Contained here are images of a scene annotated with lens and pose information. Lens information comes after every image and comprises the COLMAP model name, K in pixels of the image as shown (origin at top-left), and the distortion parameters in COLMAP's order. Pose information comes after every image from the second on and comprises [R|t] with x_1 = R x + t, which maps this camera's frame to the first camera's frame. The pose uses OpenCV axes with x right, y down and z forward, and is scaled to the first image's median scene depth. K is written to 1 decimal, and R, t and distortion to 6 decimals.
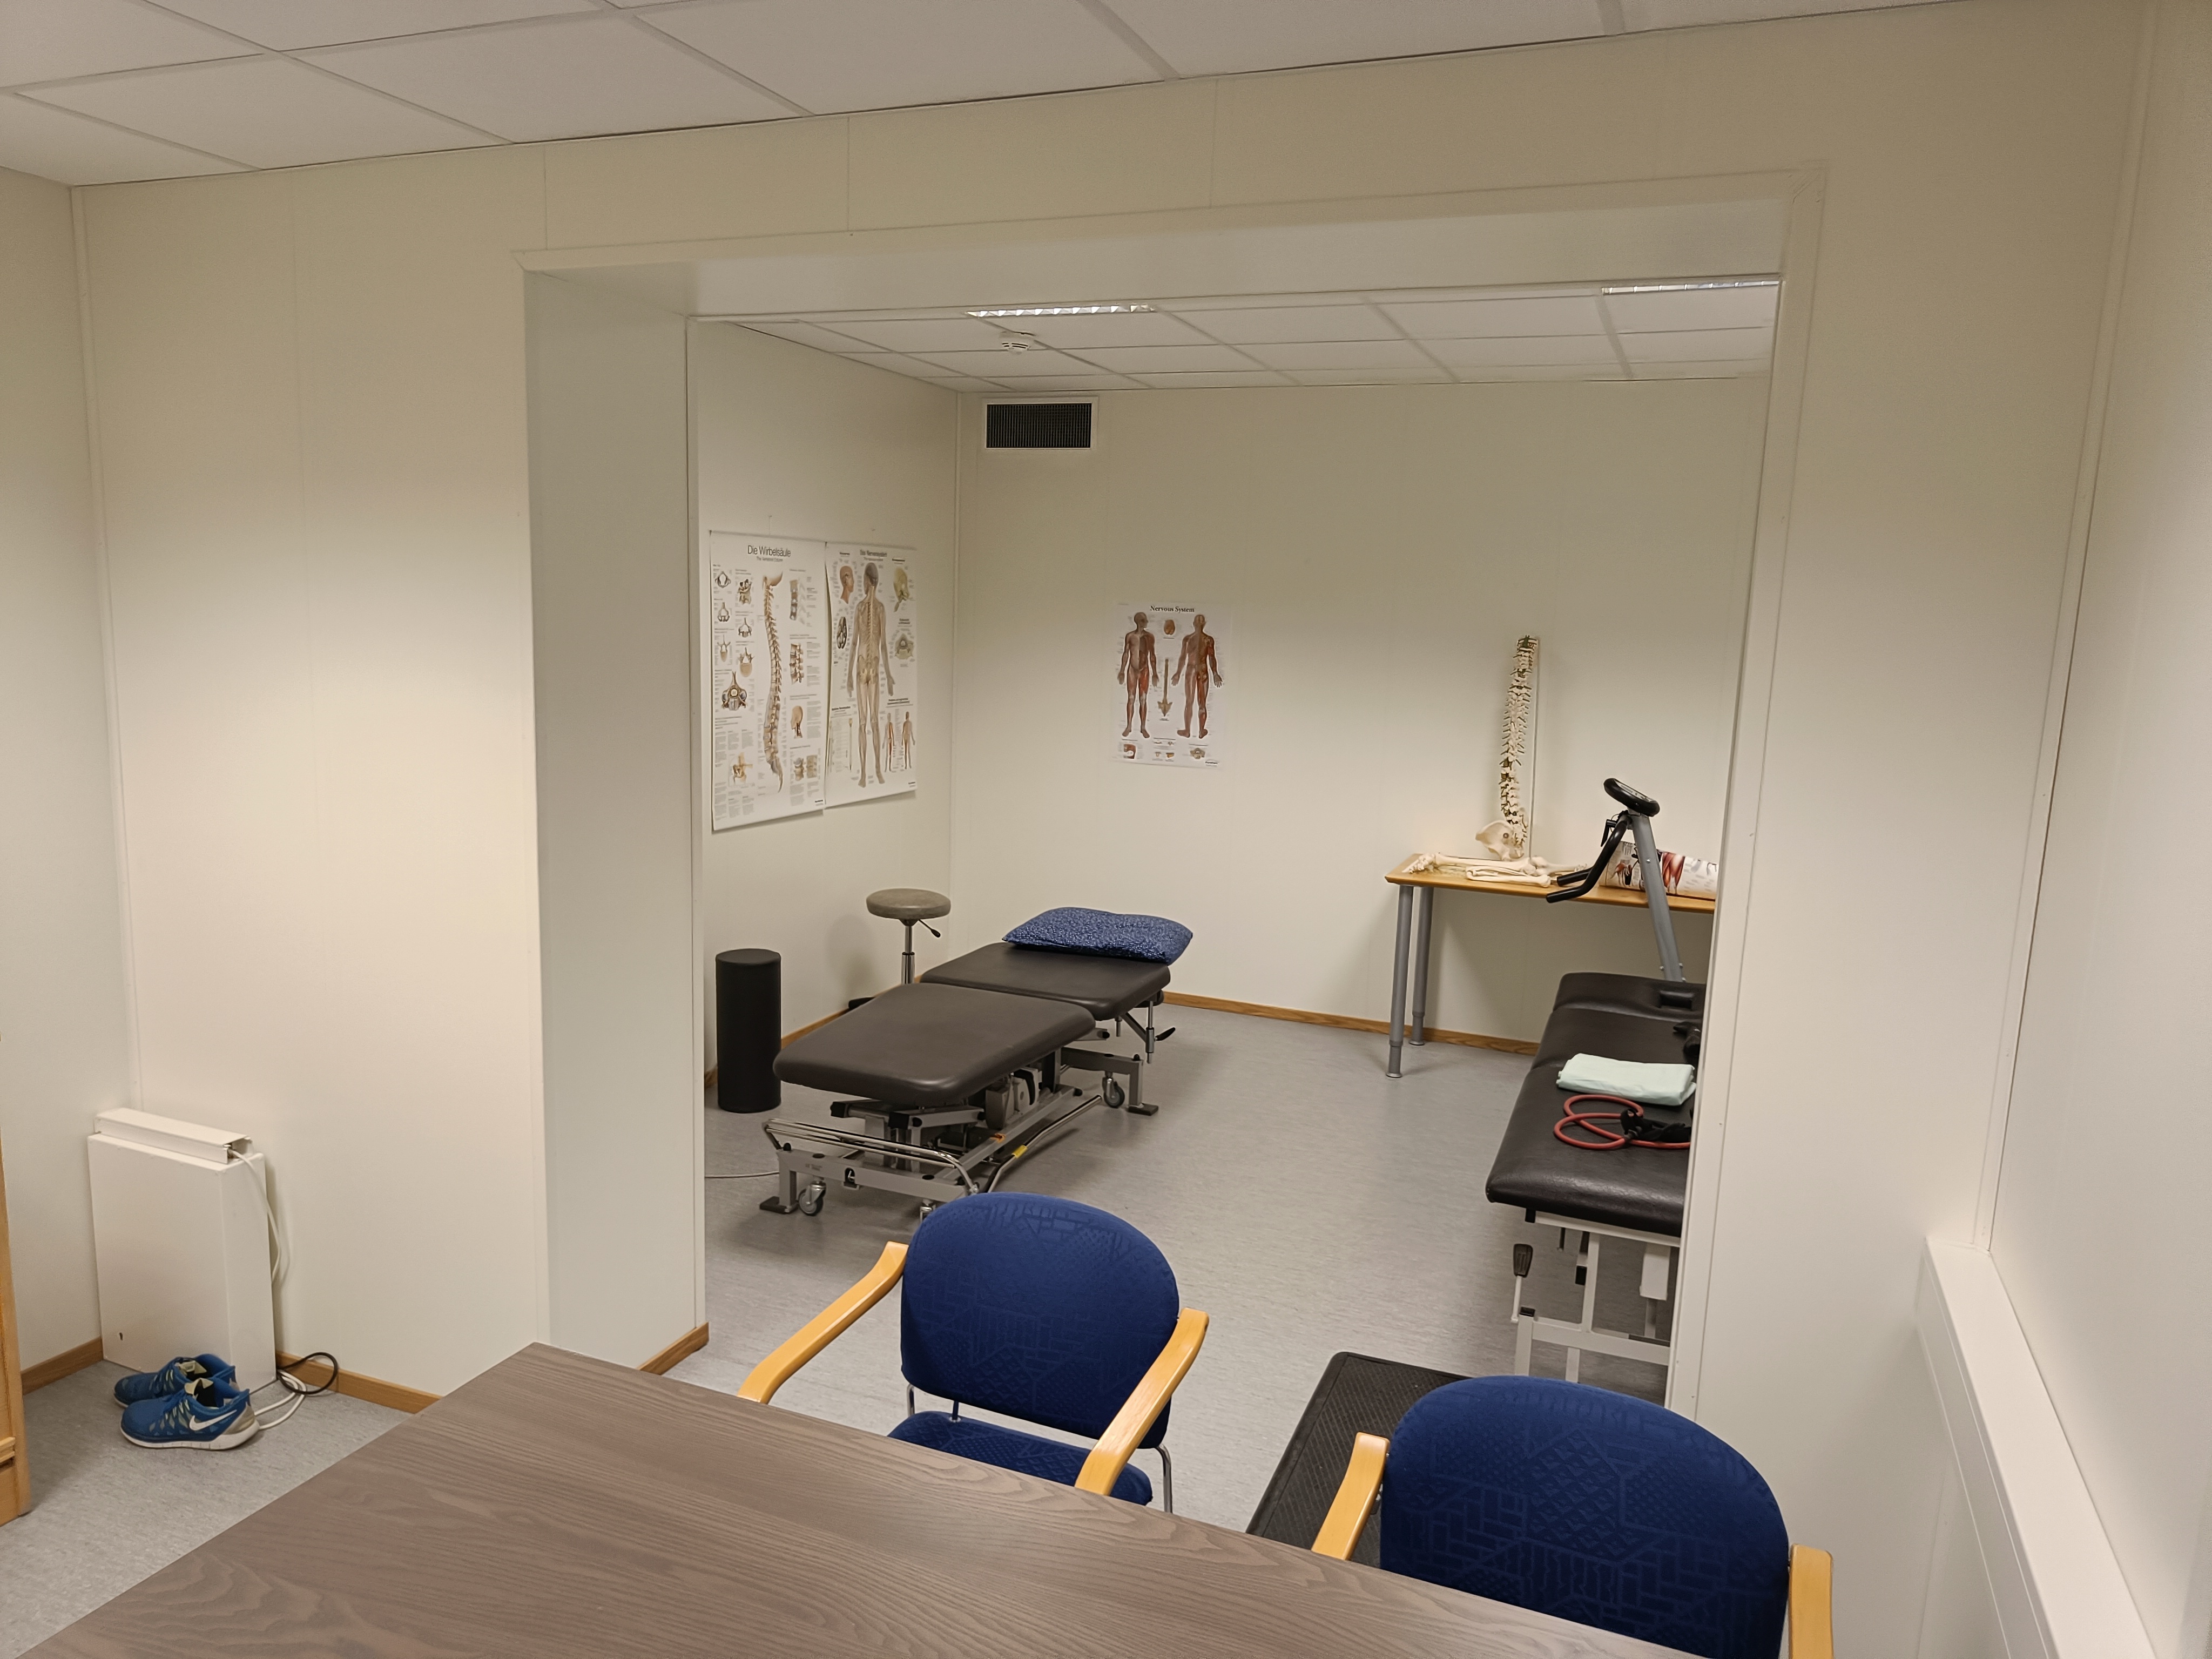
lens RADIAL K [[1529.4, 0, 1105.9], [0, 1529.4, 827.2], [0, 0, 1]] dist [0.014935, -0.004657]
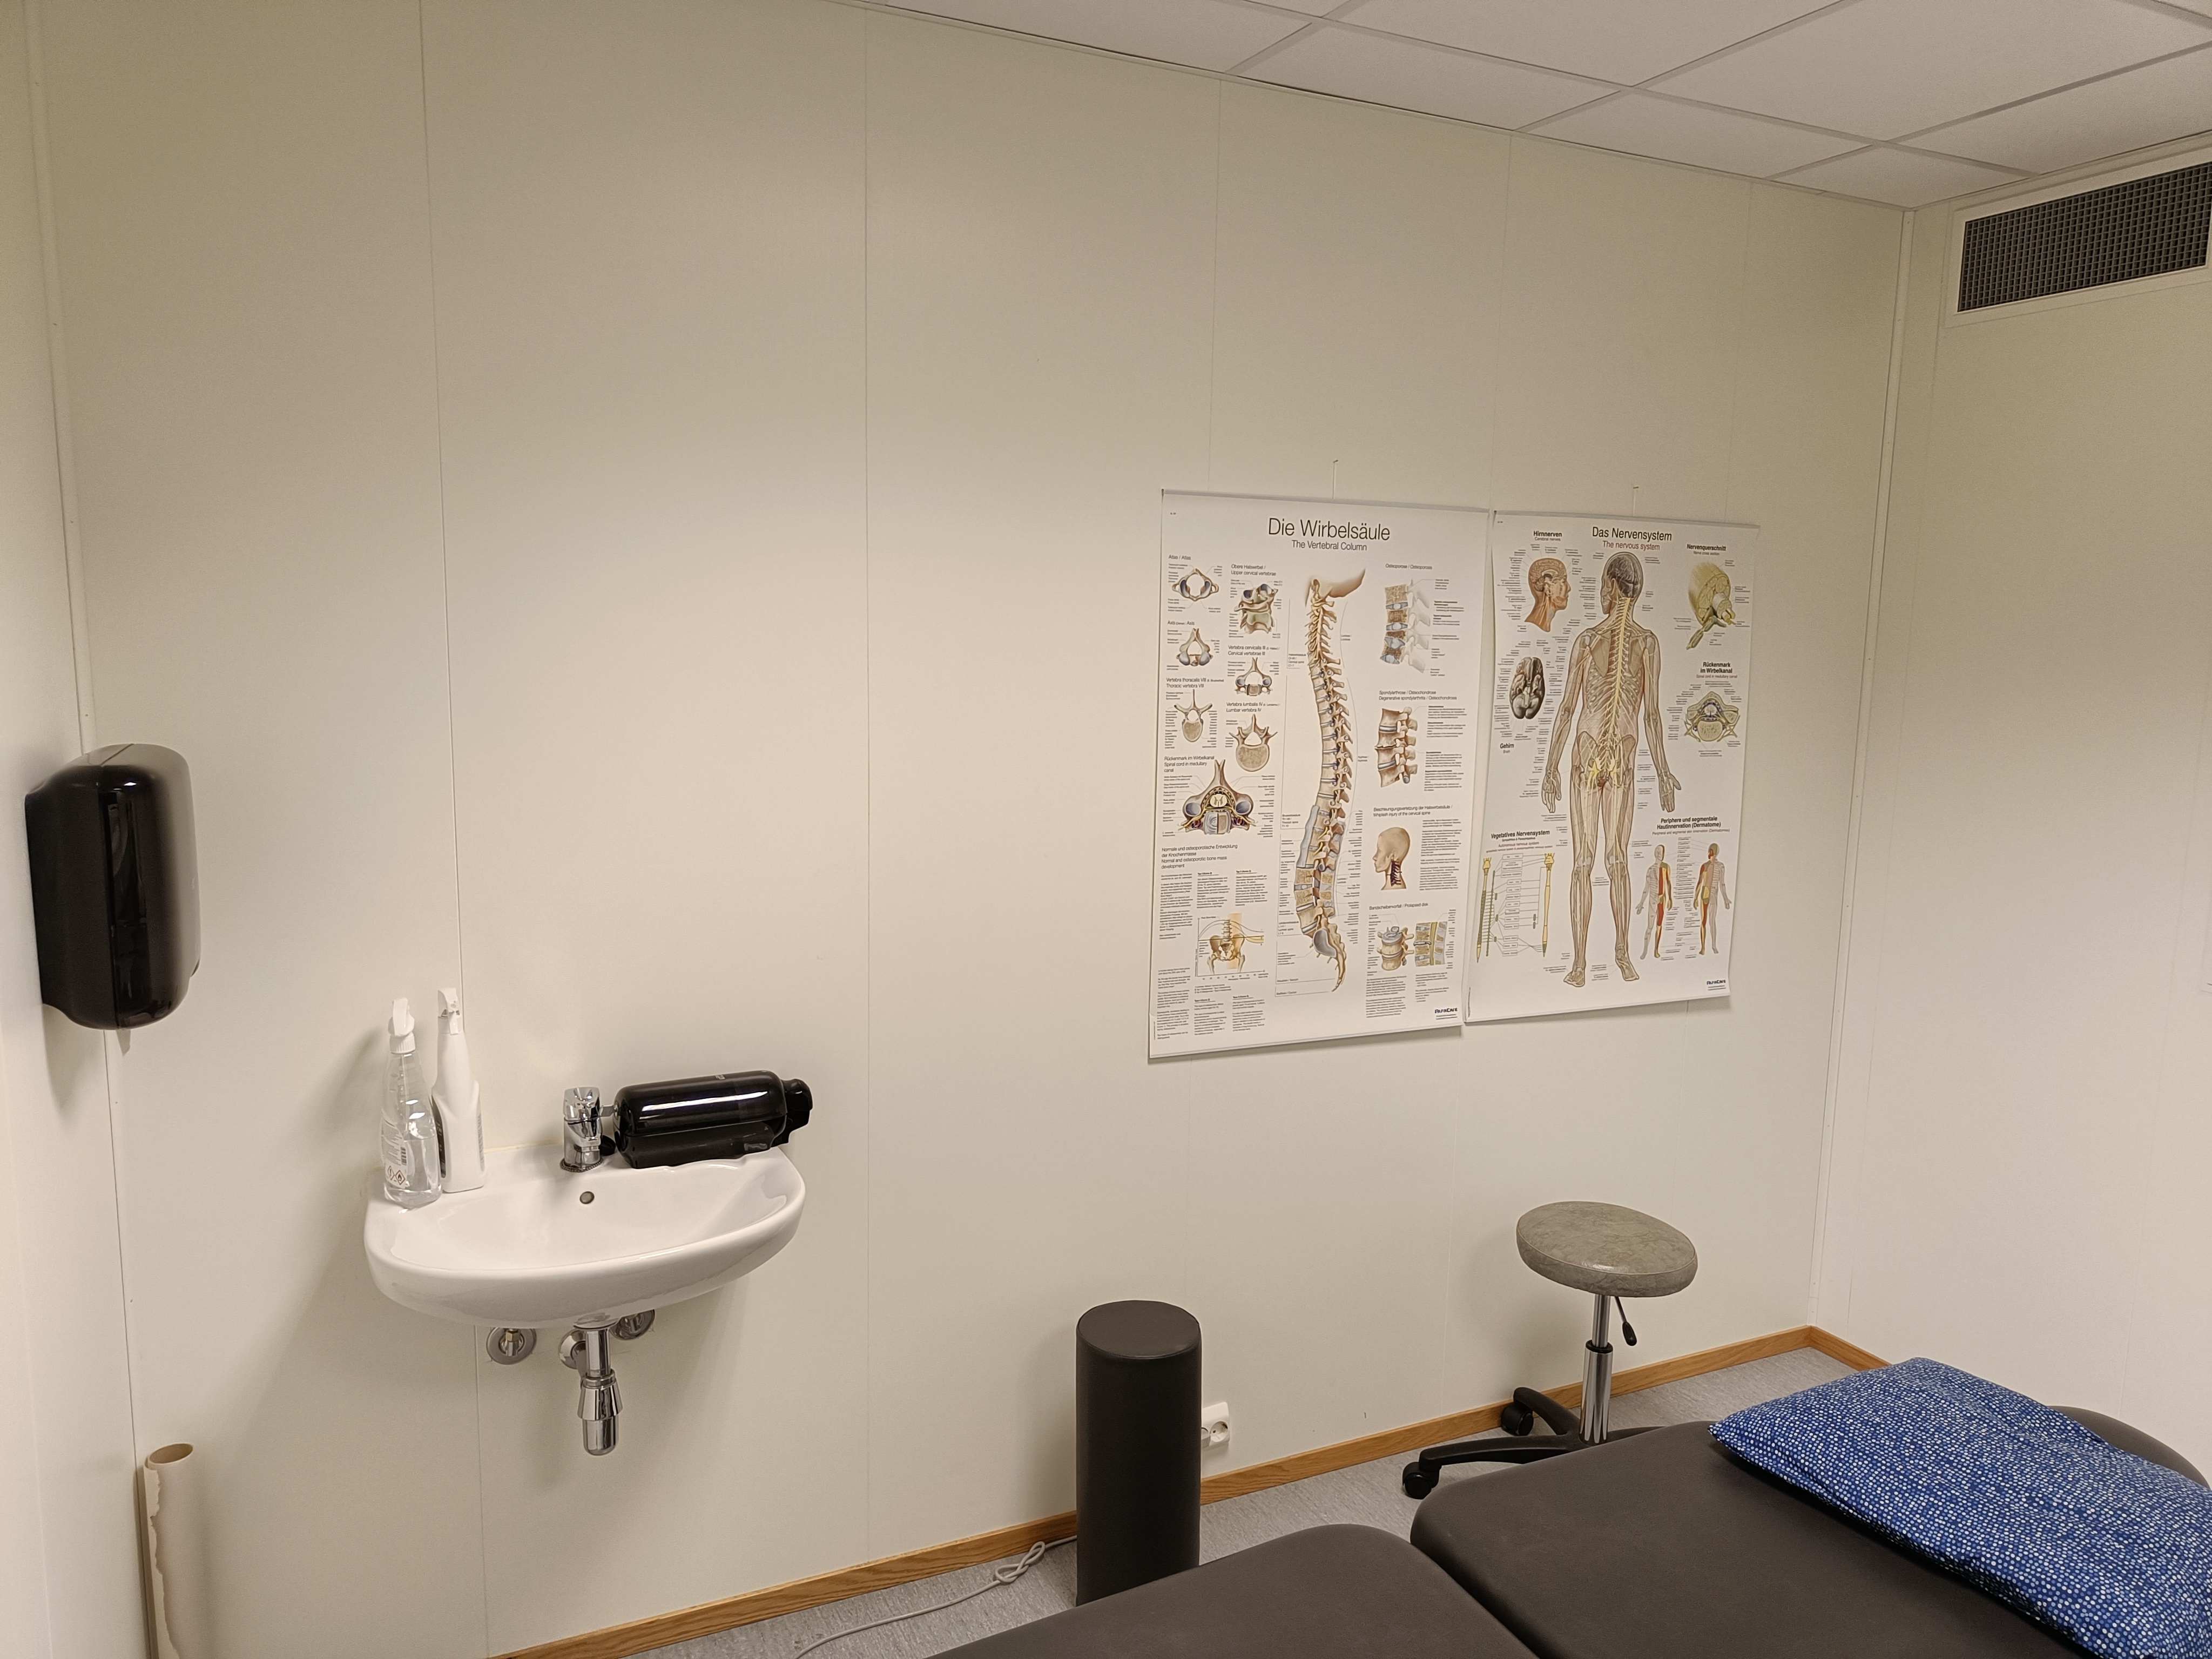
lens RADIAL K [[1533.6, 0, 1092.6], [0, 1533.6, 834.3], [0, 0, 1]] dist [0.012041, -0.006428]
pose [[0.725320, 0.073016, -0.684528, 0.086108], [-0.094660, 0.995492, 0.005885, -0.075024], [0.681872, 0.060529, 0.728963, 0.584831]]
